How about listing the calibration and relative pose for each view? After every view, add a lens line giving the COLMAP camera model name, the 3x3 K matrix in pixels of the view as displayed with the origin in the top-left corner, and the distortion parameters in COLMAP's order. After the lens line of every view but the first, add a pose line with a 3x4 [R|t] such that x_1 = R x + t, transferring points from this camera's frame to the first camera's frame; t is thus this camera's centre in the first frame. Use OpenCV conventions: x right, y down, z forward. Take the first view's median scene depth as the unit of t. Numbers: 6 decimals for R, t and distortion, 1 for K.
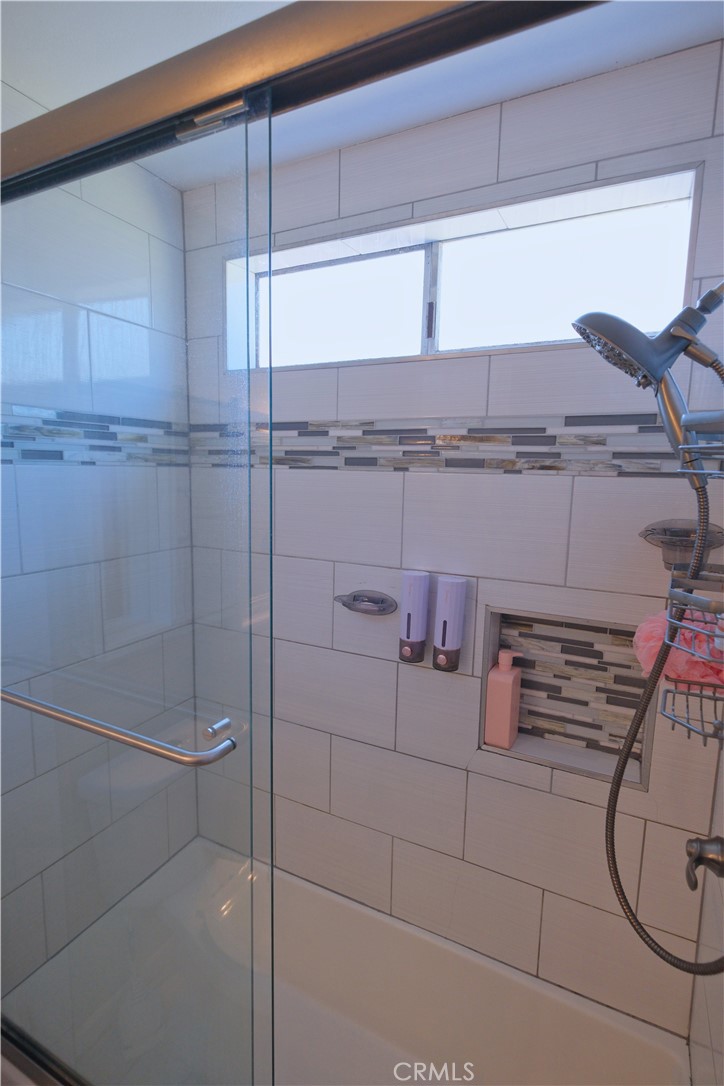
lens RADIAL K [[530.8, 0, 362.0], [0, 530.8, 543.0], [0, 0, 1]] dist [0.001456, -0.000181]
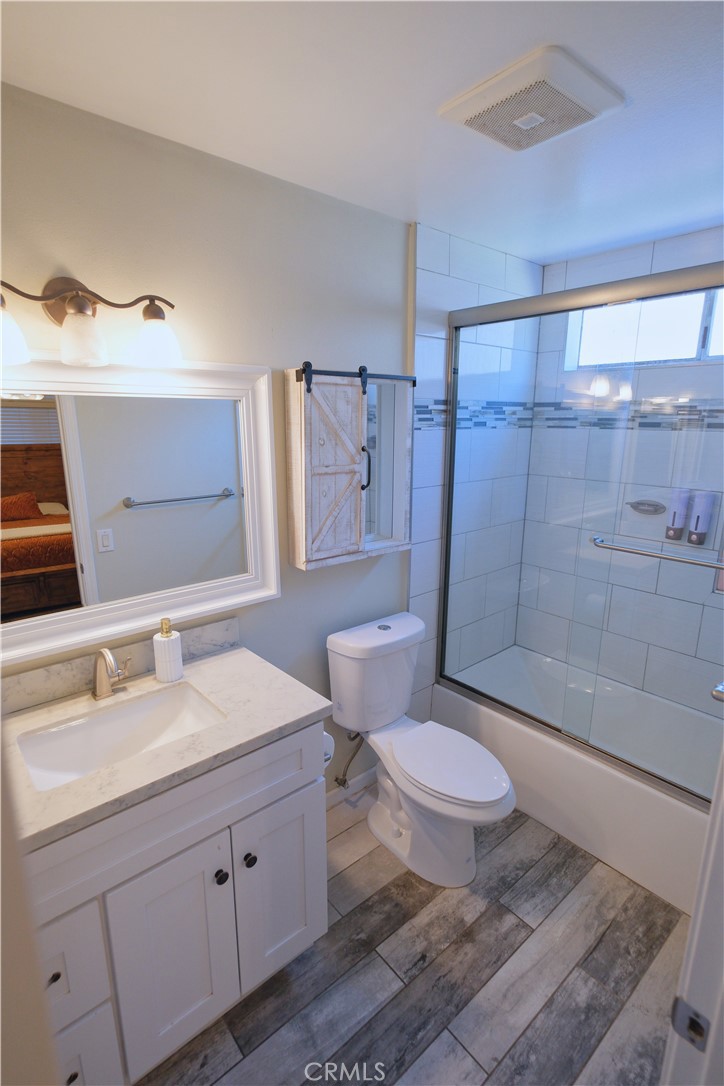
lens RADIAL K [[530.8, 0, 362.0], [0, 530.8, 543.0], [0, 0, 1]] dist [0.001456, -0.000181]
pose [[0.925048, 0.072469, -0.372874, -0.192488], [-0.038764, 0.994517, 0.097121, 0.096055], [0.377868, -0.075388, 0.922785, -0.960732]]
